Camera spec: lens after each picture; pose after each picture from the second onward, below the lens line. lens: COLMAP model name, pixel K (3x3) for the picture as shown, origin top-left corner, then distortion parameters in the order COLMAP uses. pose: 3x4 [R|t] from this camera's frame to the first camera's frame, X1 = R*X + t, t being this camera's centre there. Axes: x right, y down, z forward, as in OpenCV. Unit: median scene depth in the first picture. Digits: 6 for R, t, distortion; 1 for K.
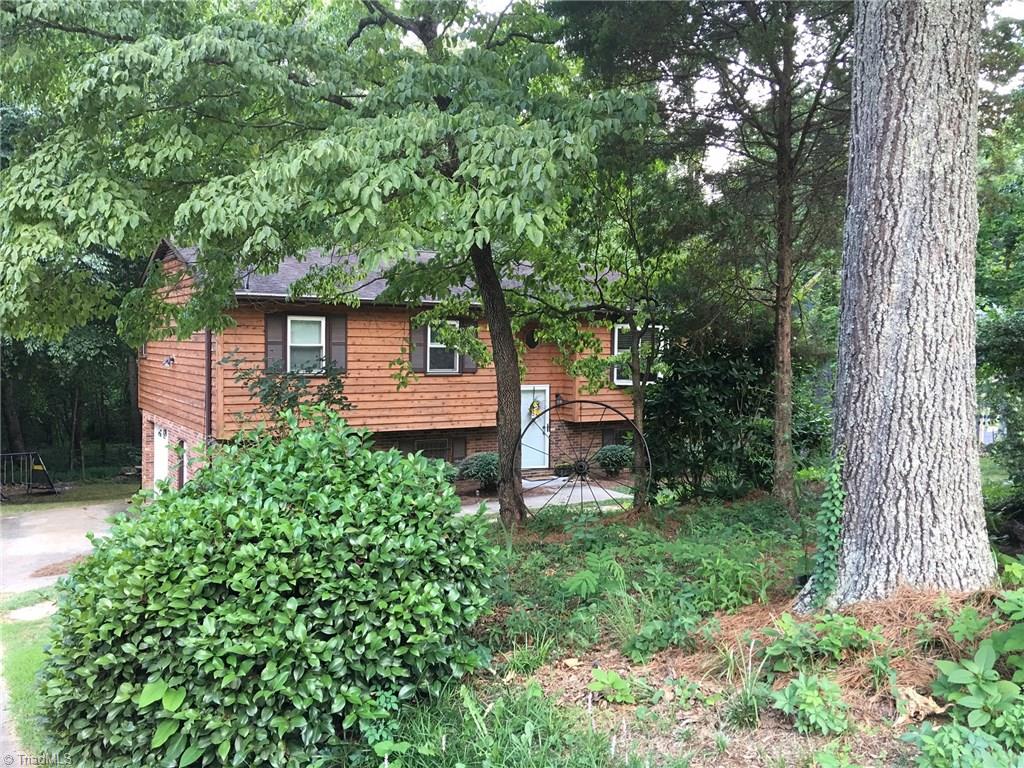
lens RADIAL K [[857.3, 0, 512.9], [0, 857.3, 368.7], [0, 0, 1]] dist [0.118918, -0.164564]
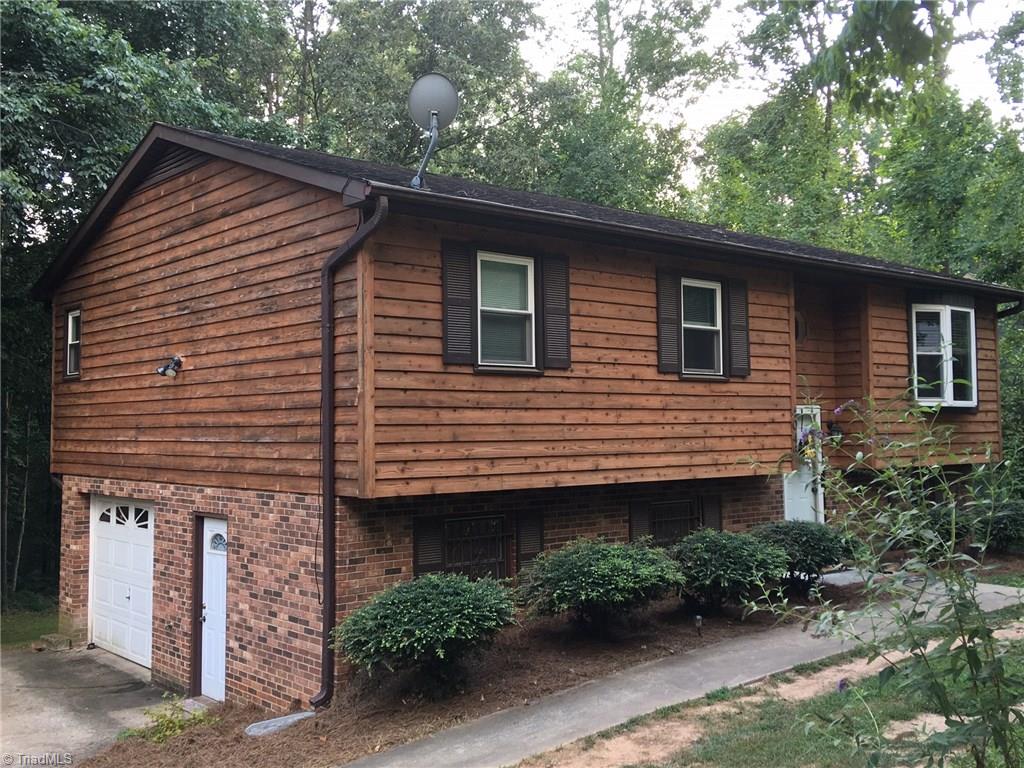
lens RADIAL K [[1044.1, 0, 511.6], [0, 1044.1, 362.1], [0, 0, 1]] dist [0.108442, -0.137084]
pose [[0.989060, -0.012510, 0.146980, -0.302016], [0.025687, 0.995780, -0.088101, 0.052526], [-0.145257, 0.090913, 0.985208, 0.365794]]
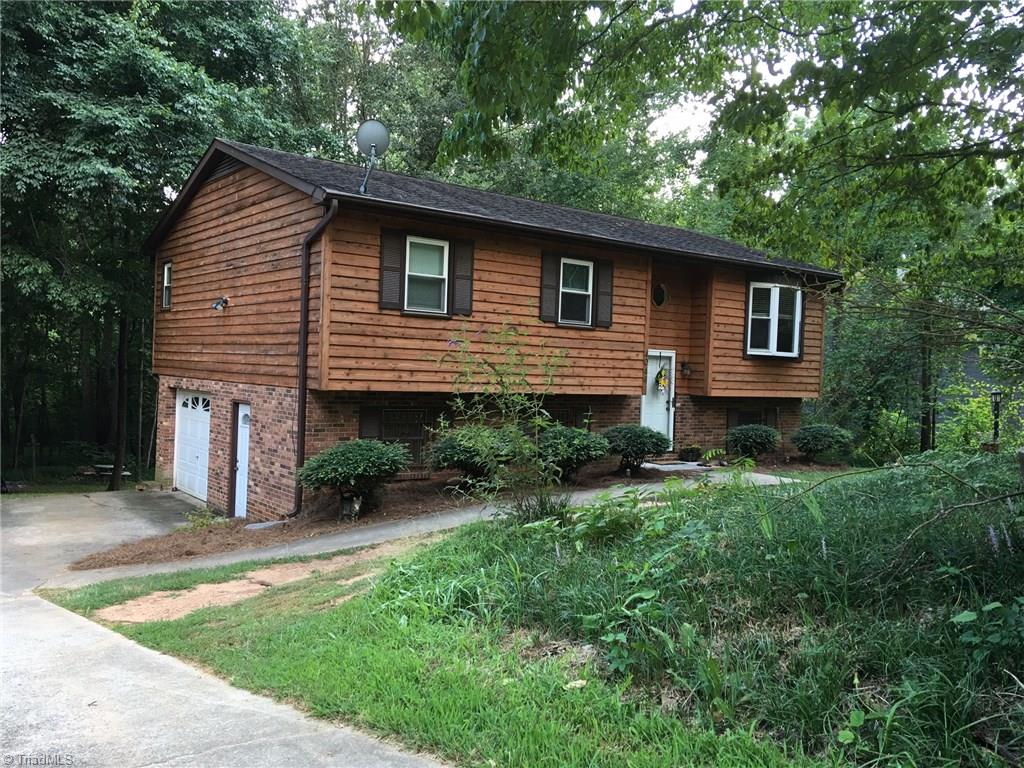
lens RADIAL K [[857.3, 0, 512.9], [0, 857.3, 368.7], [0, 0, 1]] dist [0.118918, -0.164564]
pose [[0.995911, 0.023473, 0.087242, -0.210233], [-0.021077, 0.999378, -0.028281, 0.070689], [-0.087852, 0.026327, 0.995786, 0.207333]]
